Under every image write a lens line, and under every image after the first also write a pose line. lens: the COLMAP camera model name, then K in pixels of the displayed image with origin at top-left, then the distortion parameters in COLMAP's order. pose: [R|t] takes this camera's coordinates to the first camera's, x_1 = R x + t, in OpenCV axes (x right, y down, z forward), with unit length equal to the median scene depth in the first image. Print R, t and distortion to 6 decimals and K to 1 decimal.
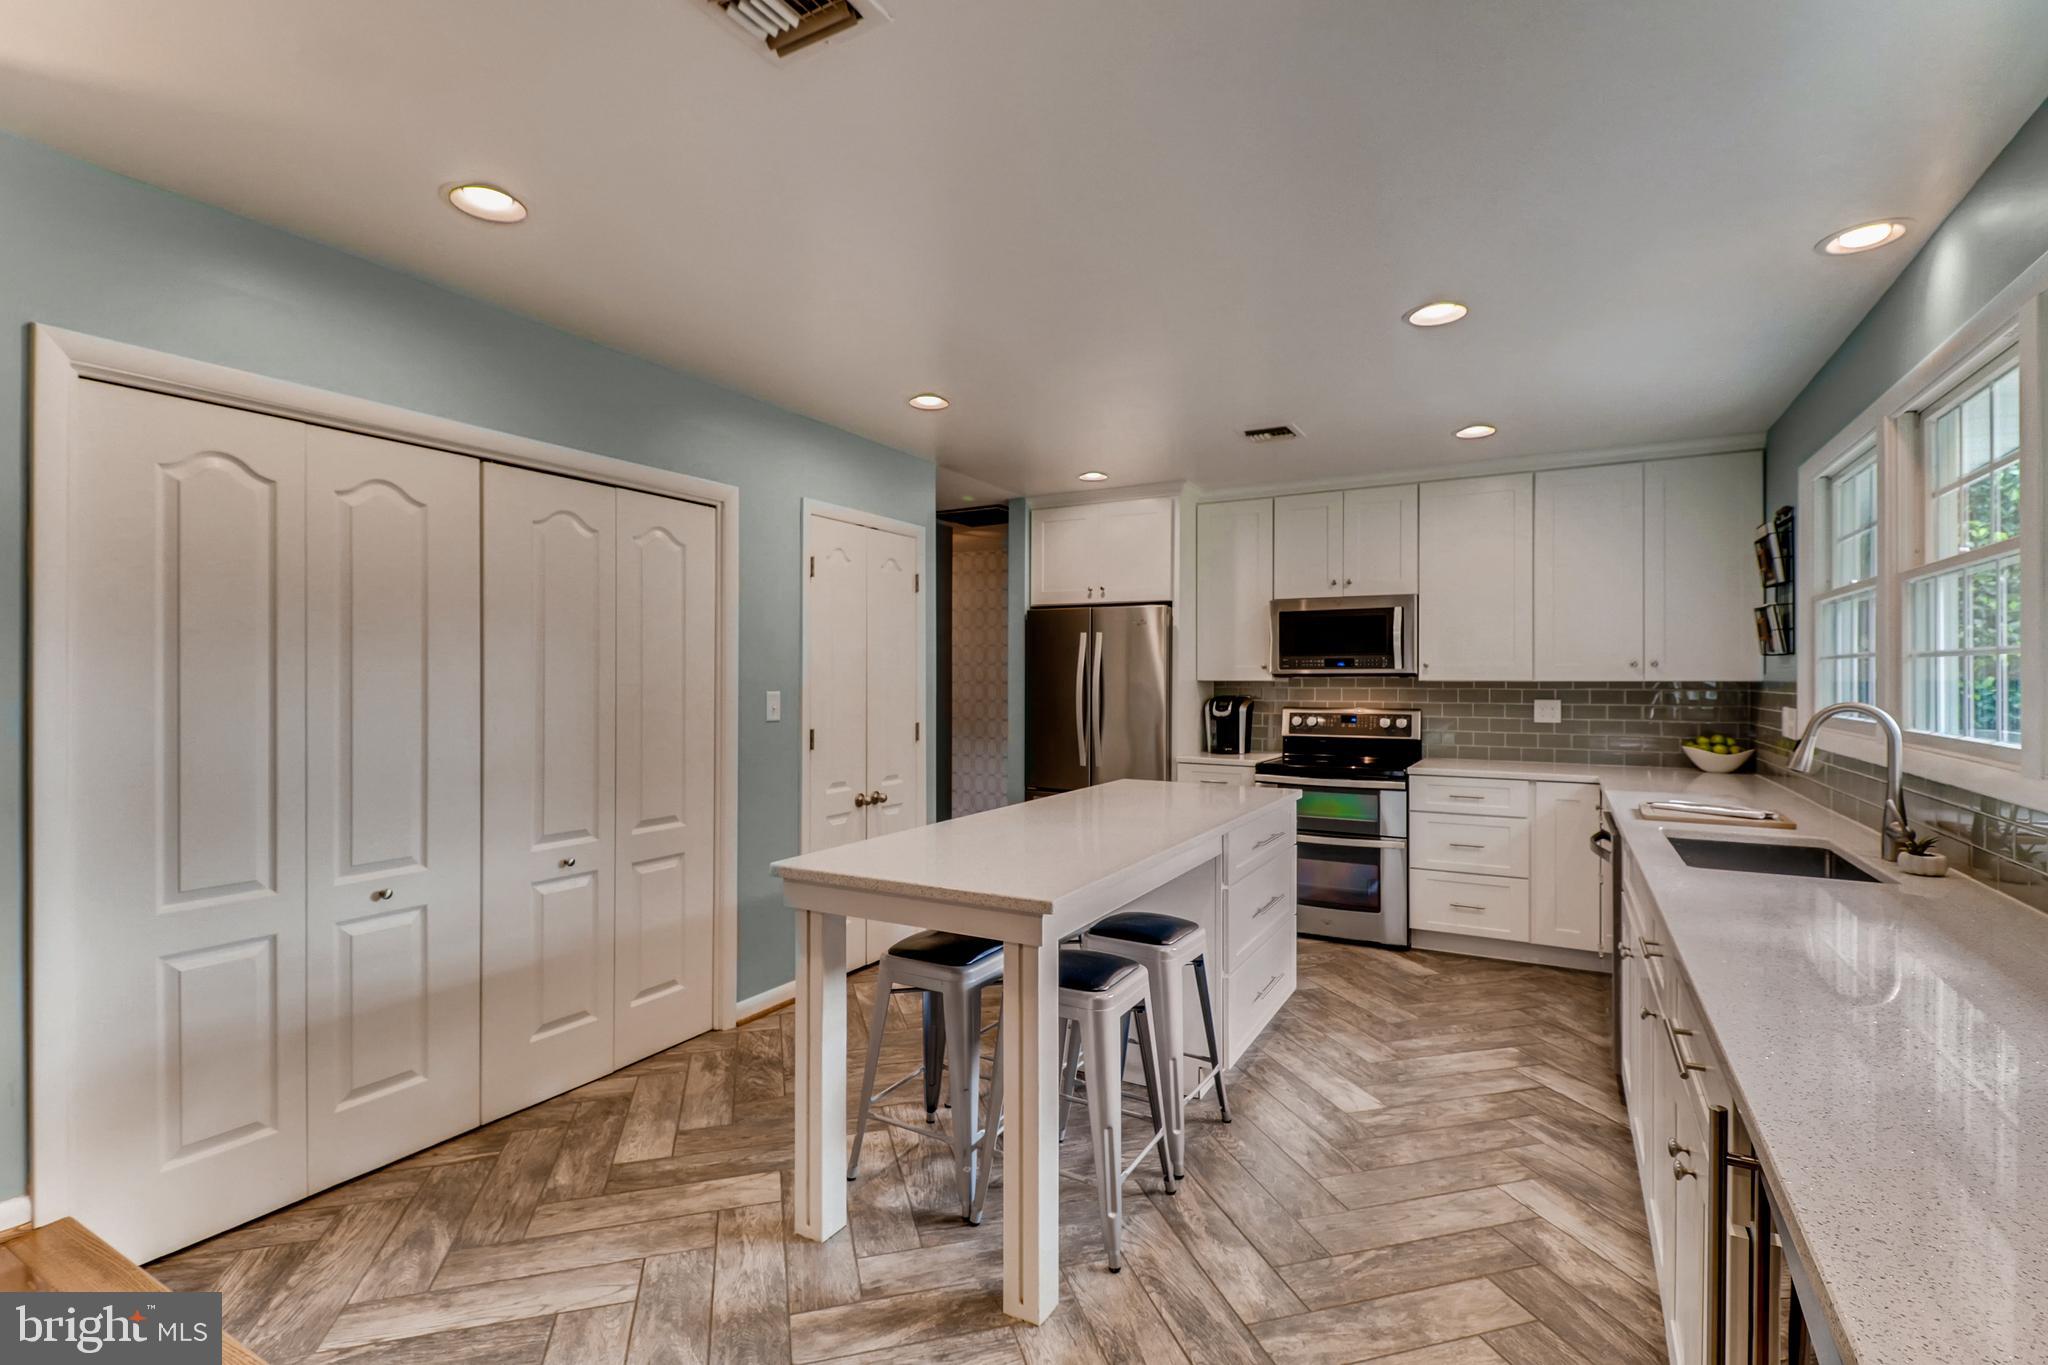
lens RADIAL K [[939.1, 0, 1021.8], [0, 939.1, 679.7], [0, 0, 1]] dist [0.013683, -0.011316]
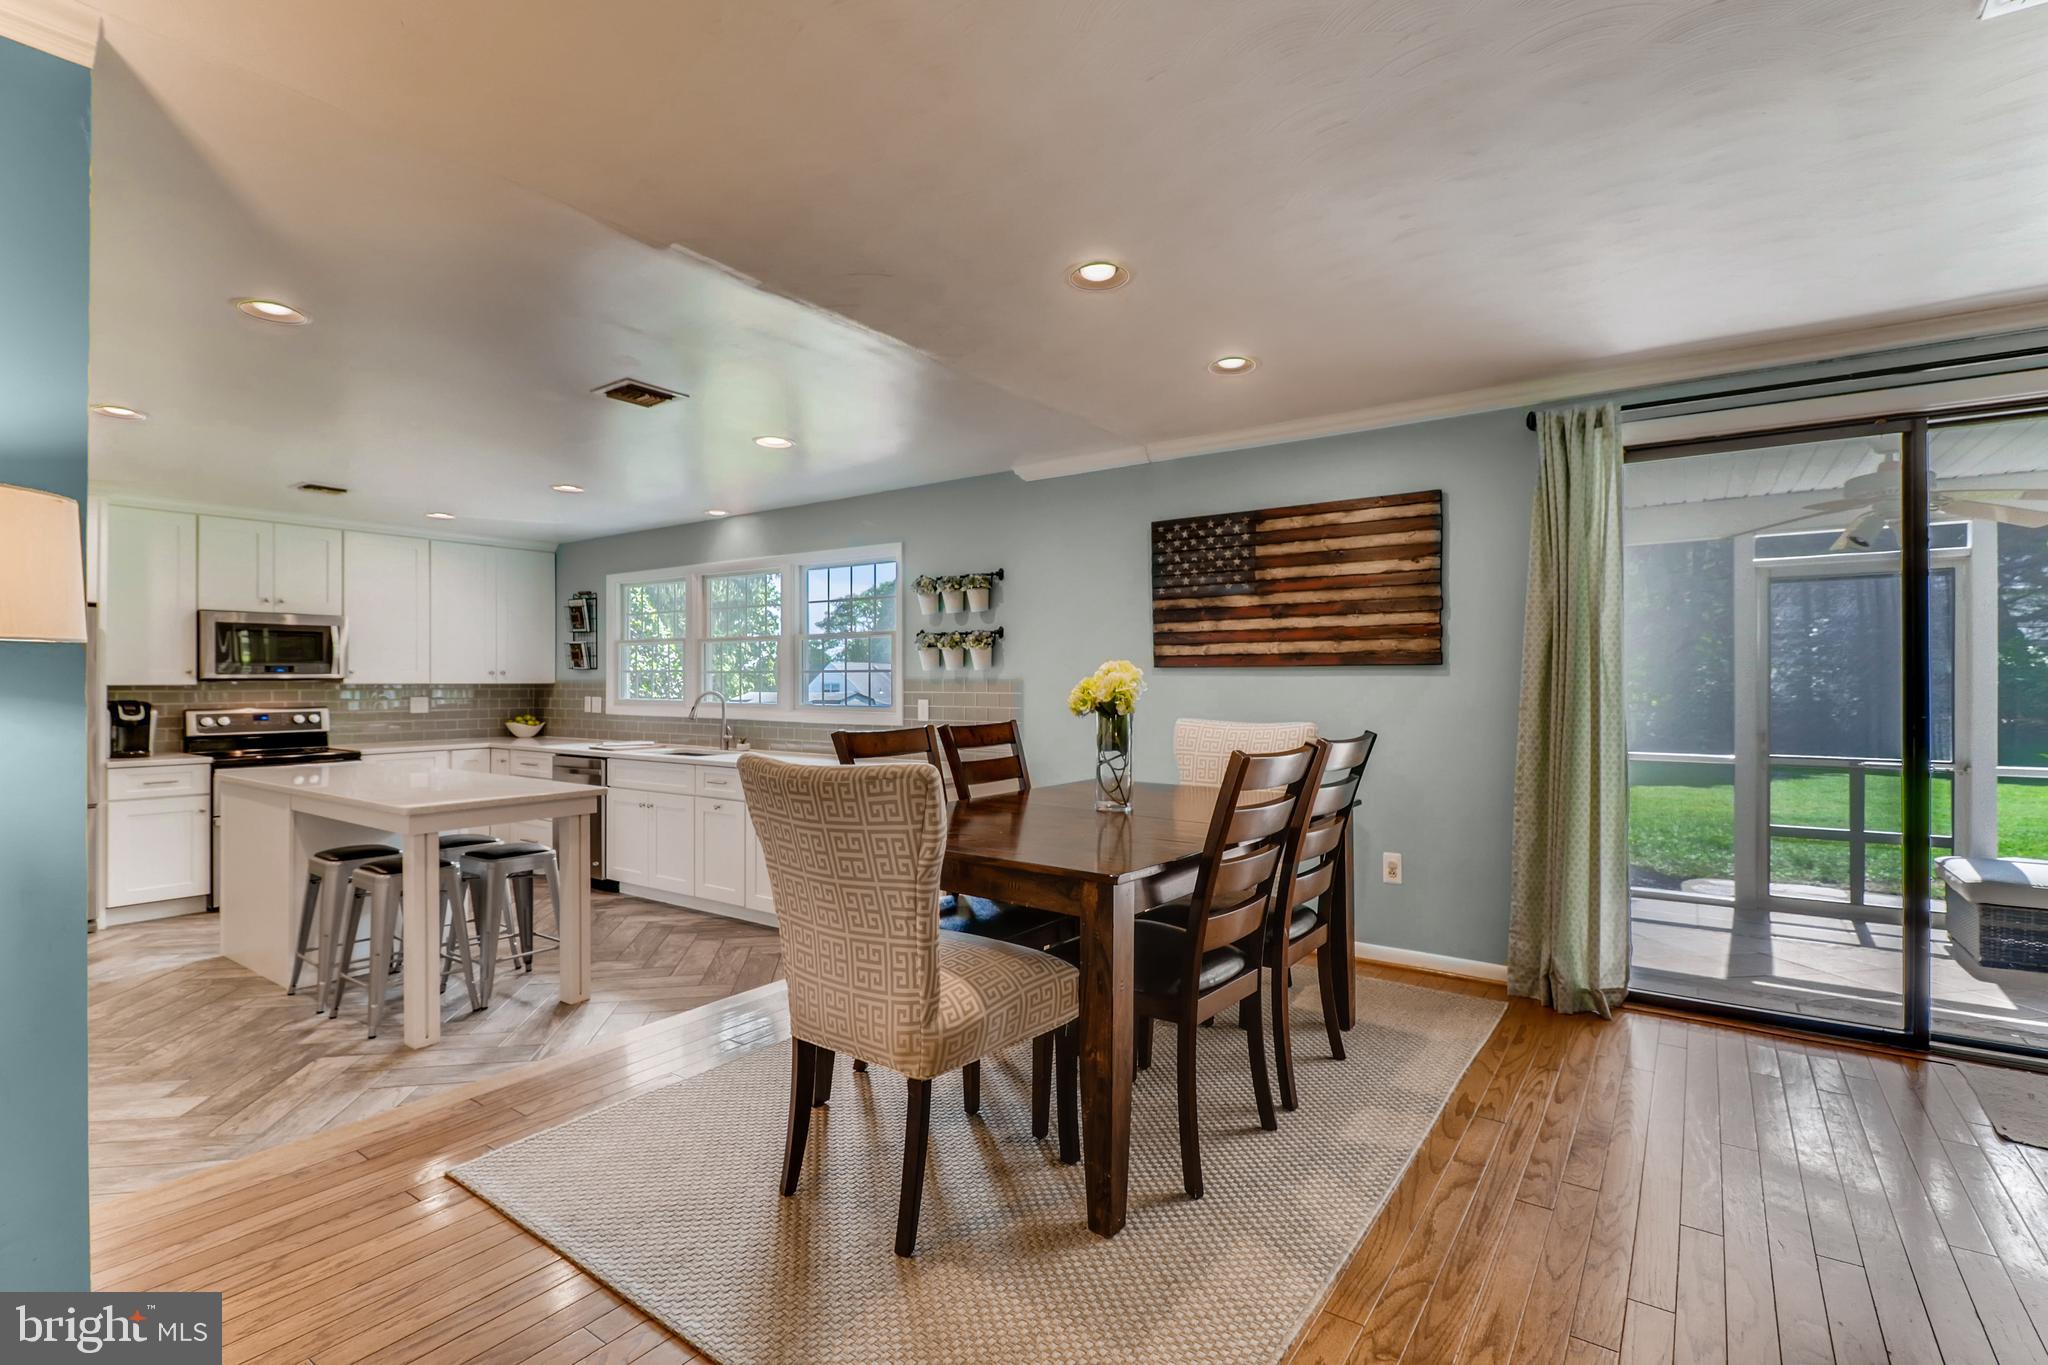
lens RADIAL K [[939.1, 0, 1037.2], [0, 939.1, 679.1], [0, 0, 1]] dist [0.013683, -0.011316]
pose [[0.096174, 0.000468, 0.995364, -0.976712], [0.003039, 0.999995, -0.000764, -0.002254], [-0.995360, 0.003098, 0.096172, -0.084393]]
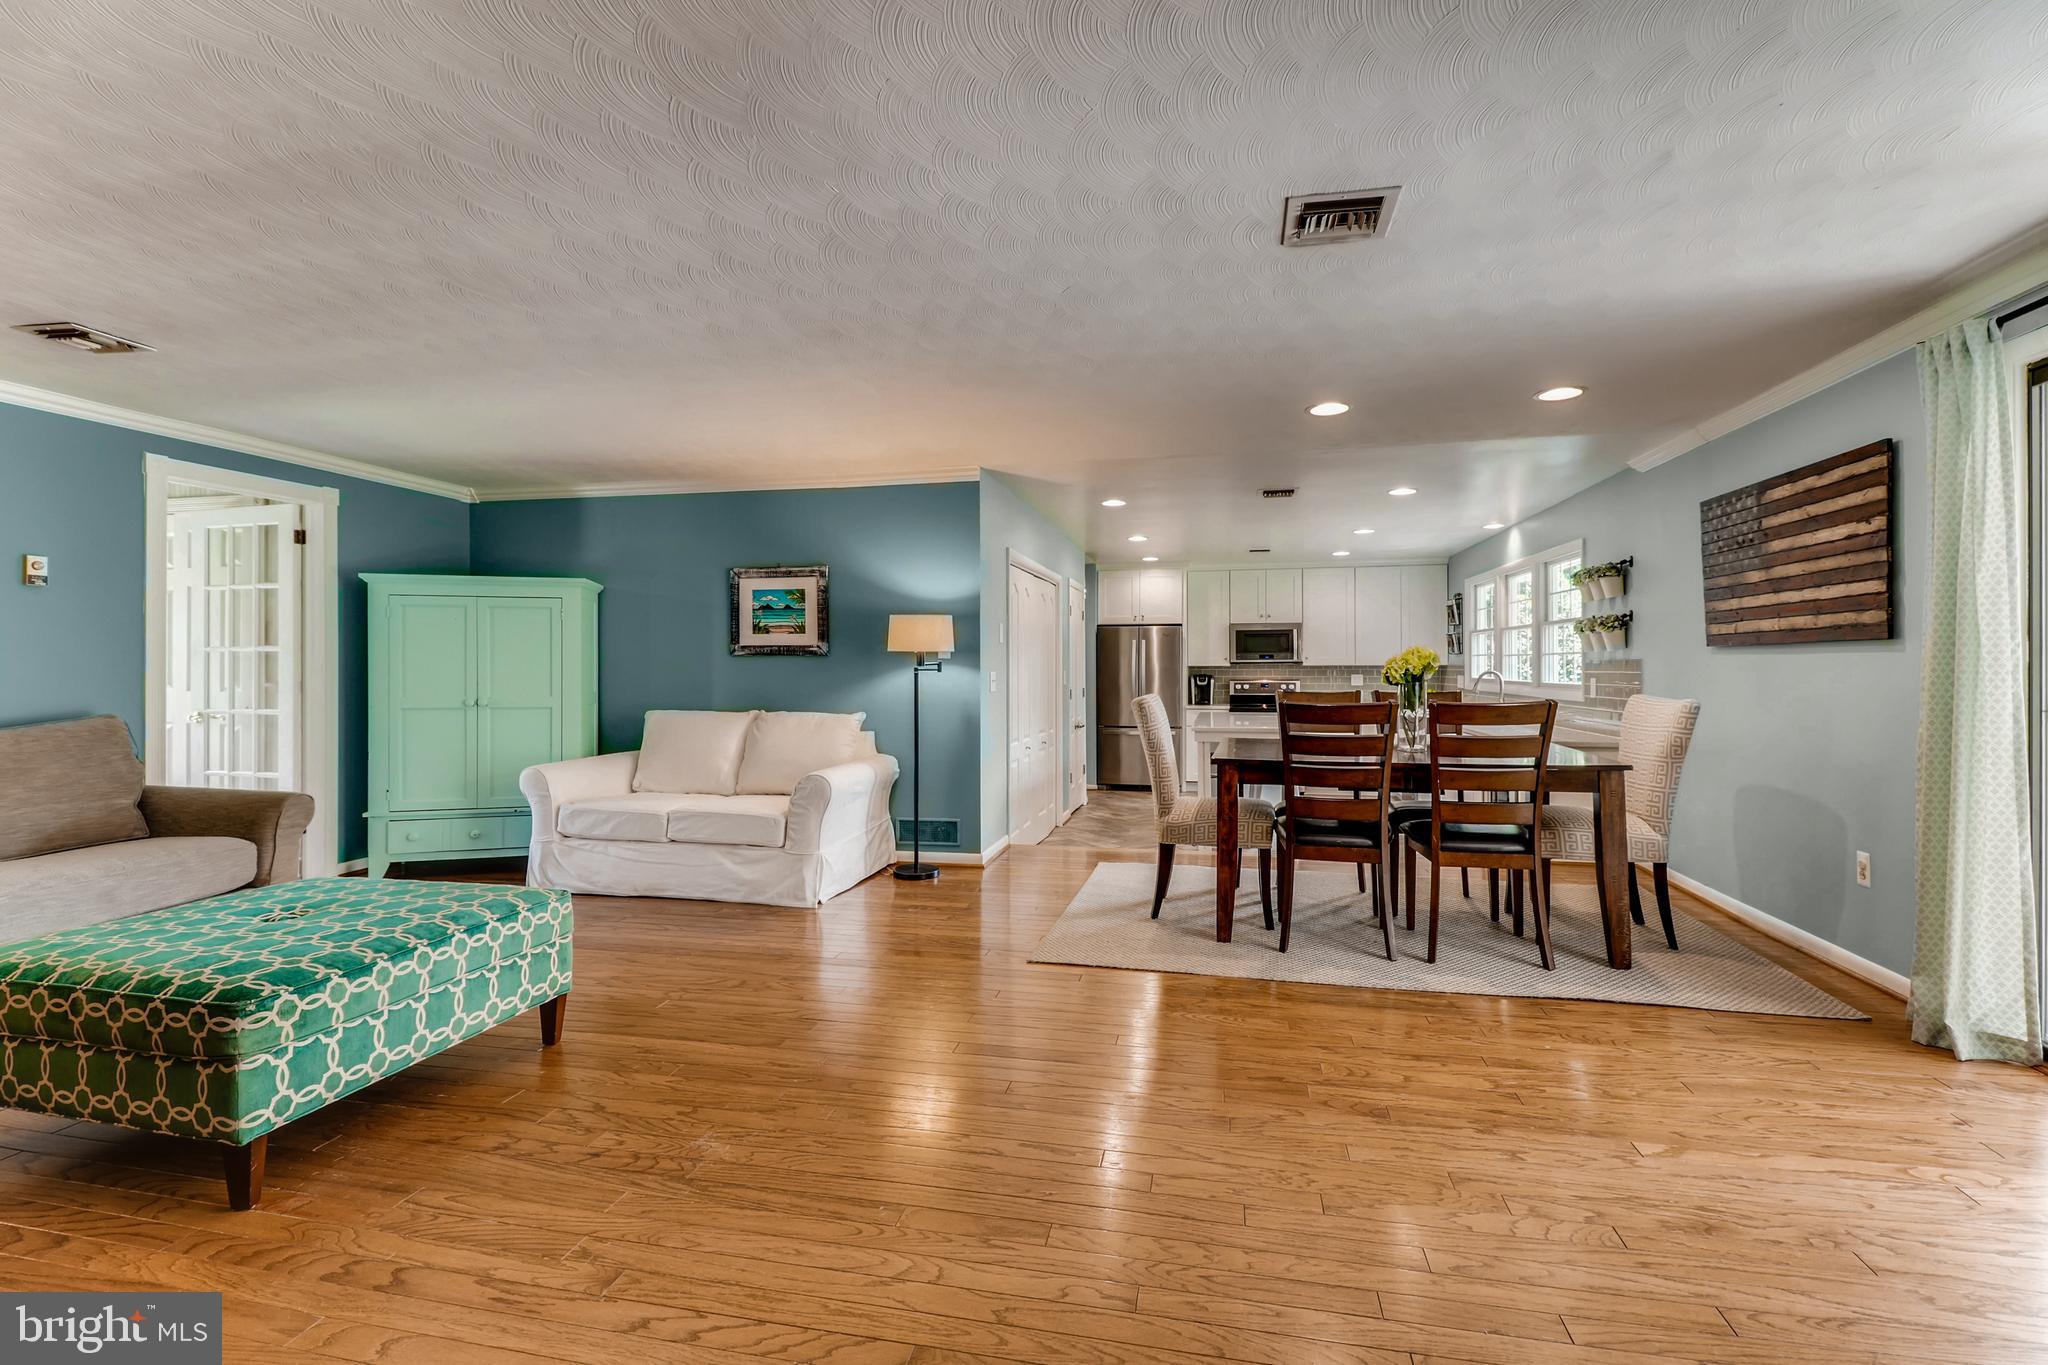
lens RADIAL K [[939.1, 0, 1020.7], [0, 939.1, 672.0], [0, 0, 1]] dist [0.013683, -0.011316]
pose [[0.955218, -0.004579, 0.295868, -0.966998], [0.003626, 0.999986, 0.003772, 0.006781], [-0.295882, -0.002530, 0.955221, -0.964357]]
